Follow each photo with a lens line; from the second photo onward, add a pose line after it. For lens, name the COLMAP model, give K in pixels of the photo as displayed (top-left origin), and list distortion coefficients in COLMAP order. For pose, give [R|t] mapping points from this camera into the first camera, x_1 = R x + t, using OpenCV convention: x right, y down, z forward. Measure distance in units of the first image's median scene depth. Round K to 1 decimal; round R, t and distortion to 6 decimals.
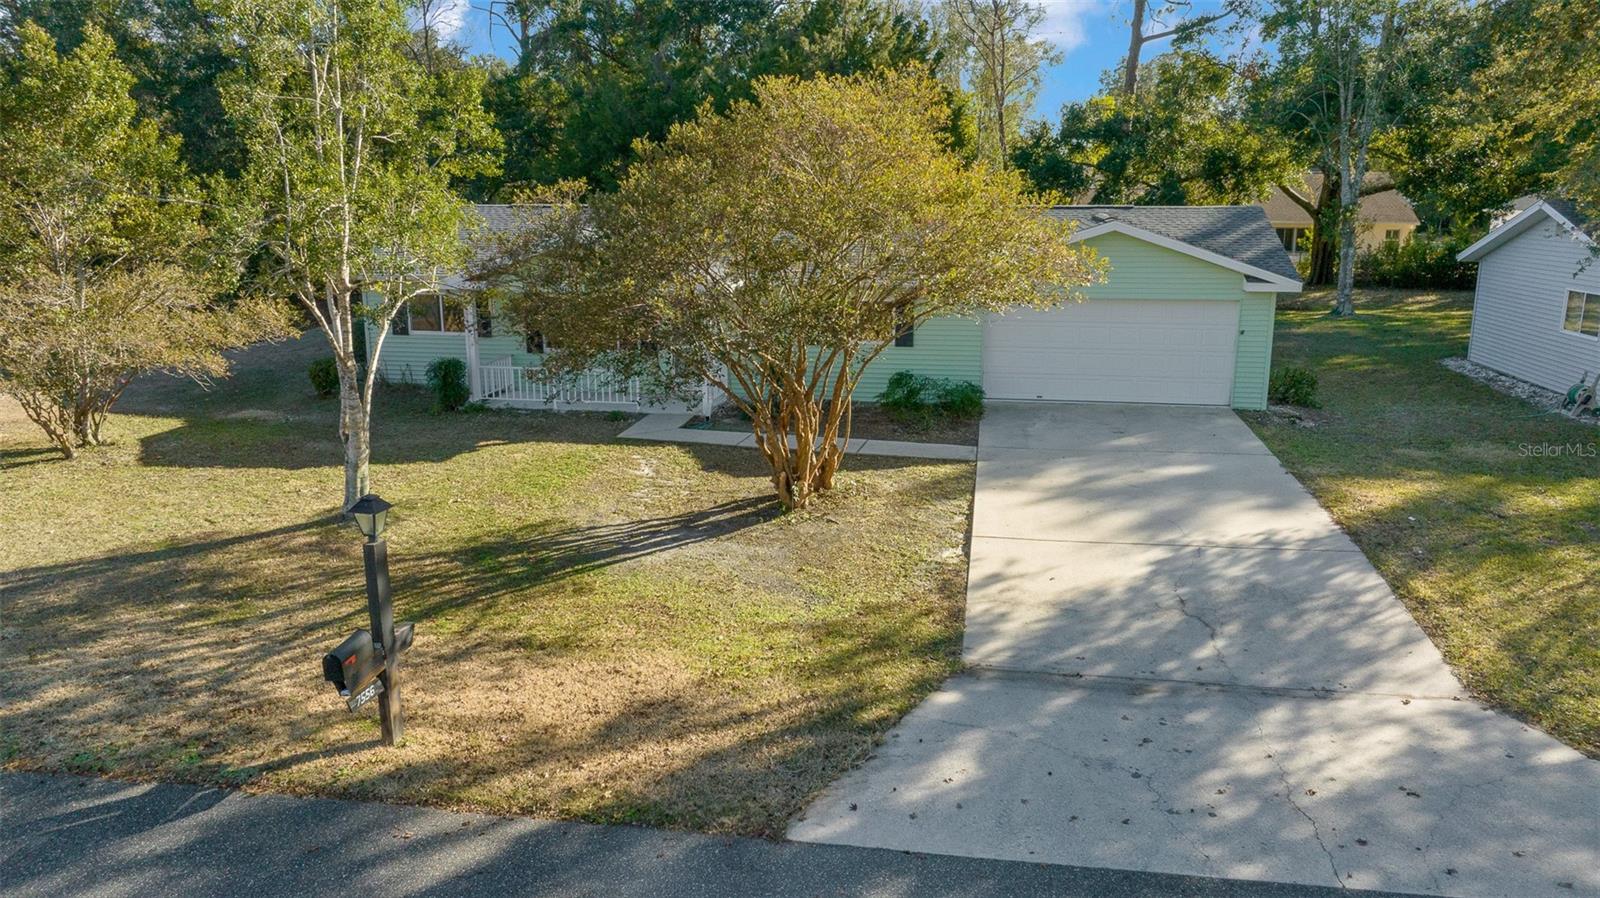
lens RADIAL K [[1129.0, 0, 813.7], [0, 1129.0, 452.0], [0, 0, 1]] dist [-0.018007, -0.000563]
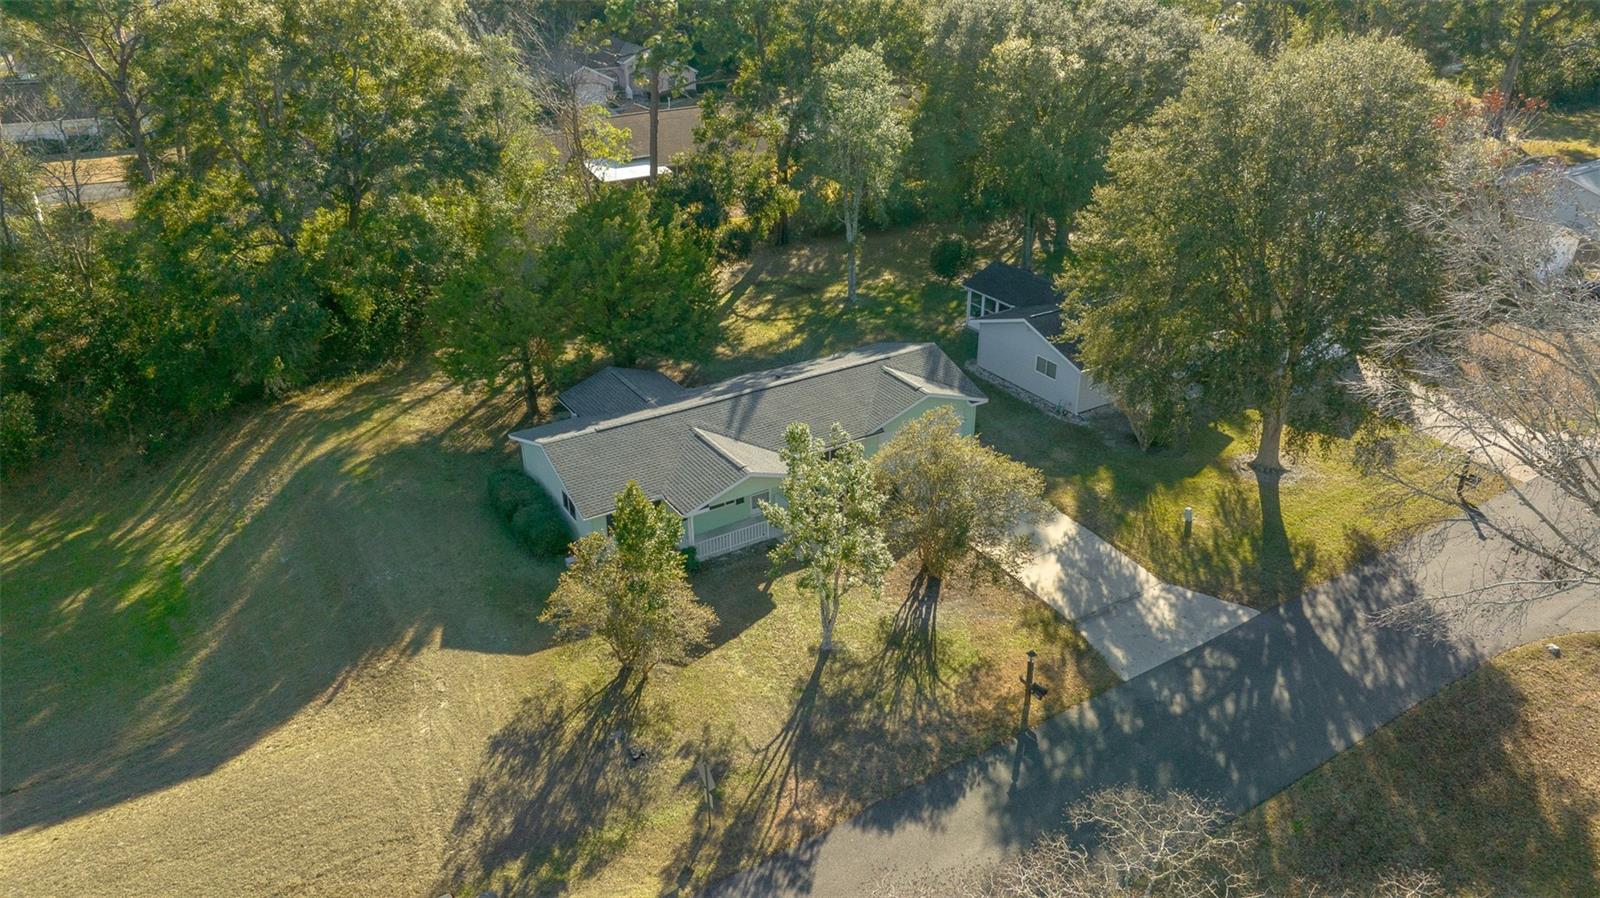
lens RADIAL K [[1100.6, 0, 811.3], [0, 1100.6, 481.9], [0, 0, 1]] dist [-0.013688, -0.000661]
pose [[0.740128, -0.326504, 0.587882, -1.748725], [0.149373, 0.932201, 0.329679, -1.099225], [-0.655666, -0.156191, 0.738719, -0.725361]]
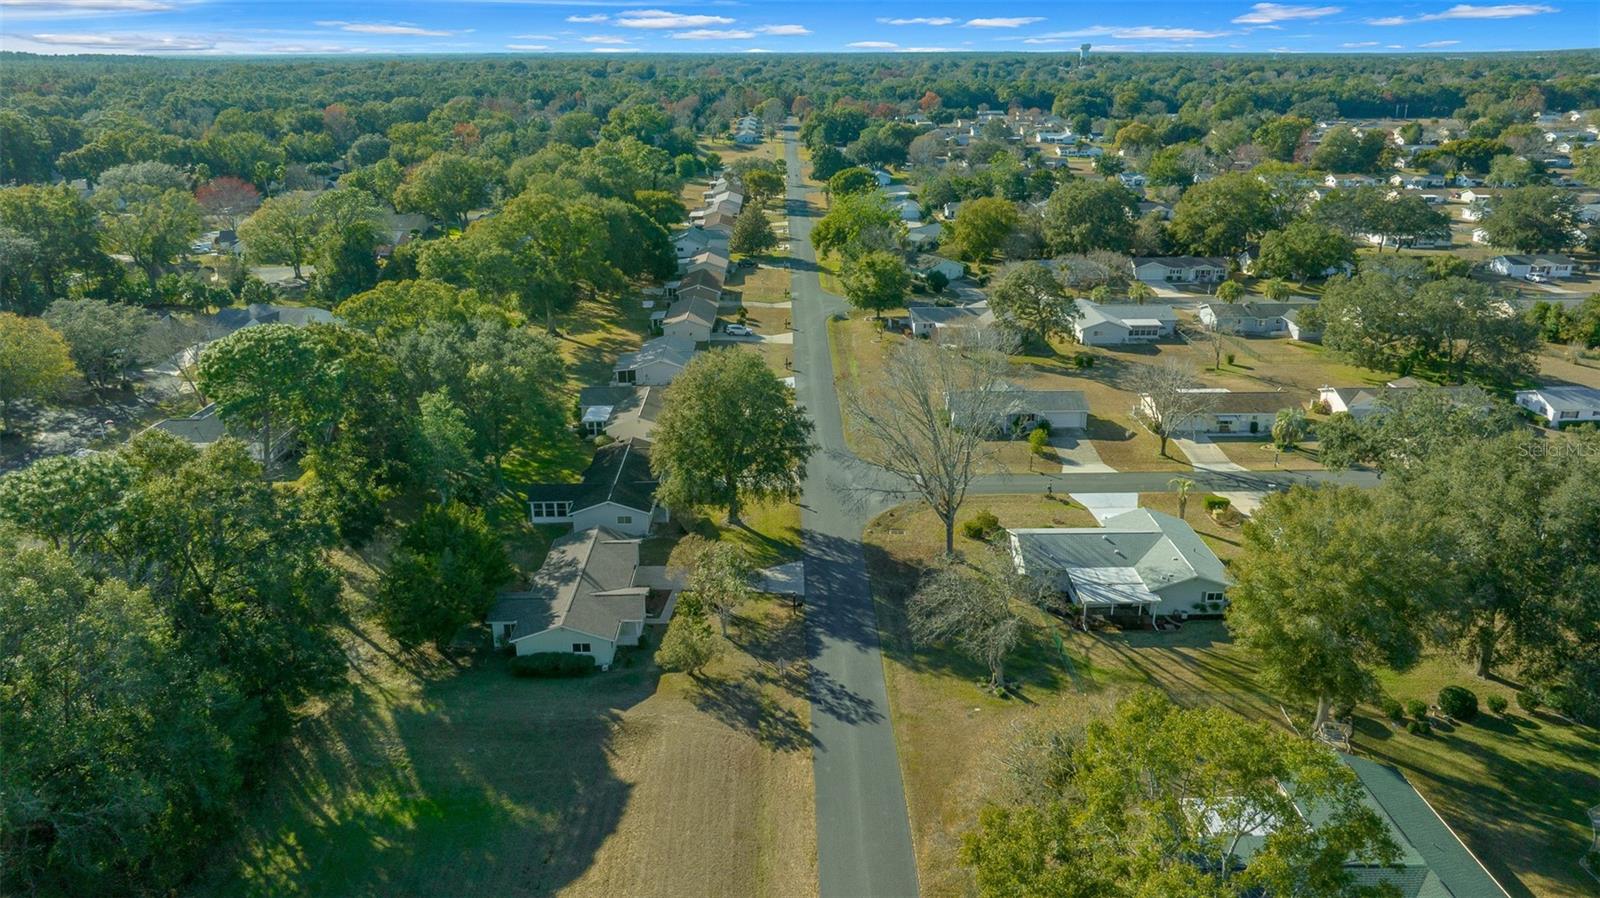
lens RADIAL K [[1065.1, 0, 800.0], [0, 1065.1, 449.0], [0, 0, 1]] dist [-0.006025, -0.000405]
pose [[-0.190116, -0.313577, 0.930336, -5.550996], [0.221558, 0.909470, 0.351820, -2.825809], [-0.956435, 0.273010, -0.103429, 0.938113]]
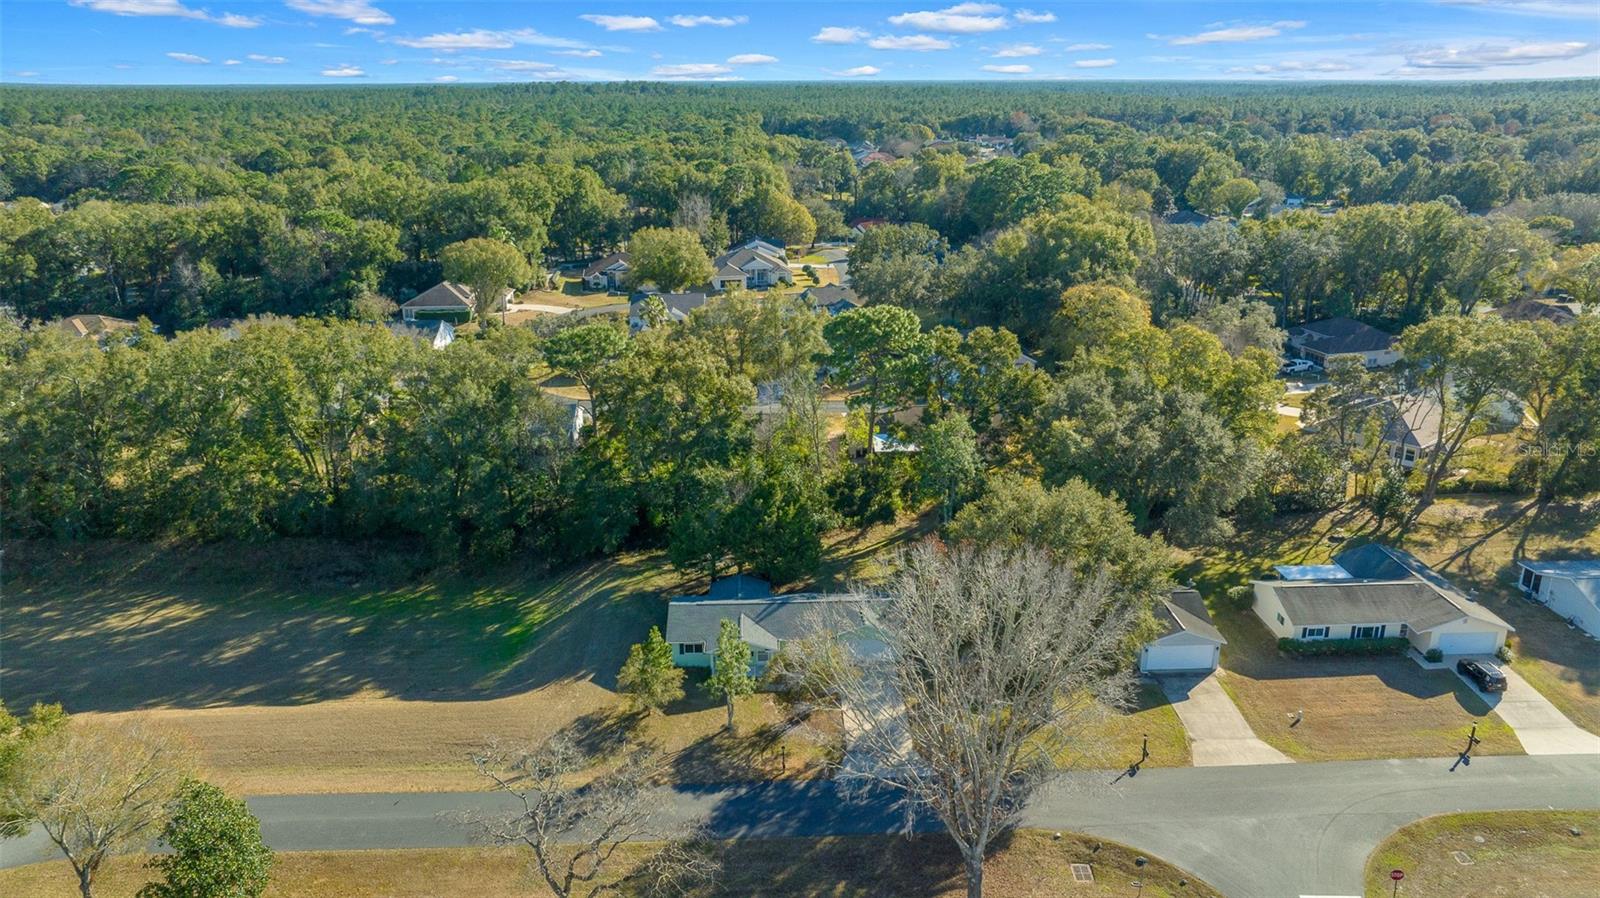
lens RADIAL K [[1154.5, 0, 800.0], [0, 1154.5, 449.0], [0, 0, 1]] dist [0.032794, 0.002302]
pose [[0.980765, -0.074158, 0.180558, -0.971668], [0.056062, 0.993064, 0.103349, -1.804951], [-0.186970, -0.091238, 0.978120, -4.320327]]
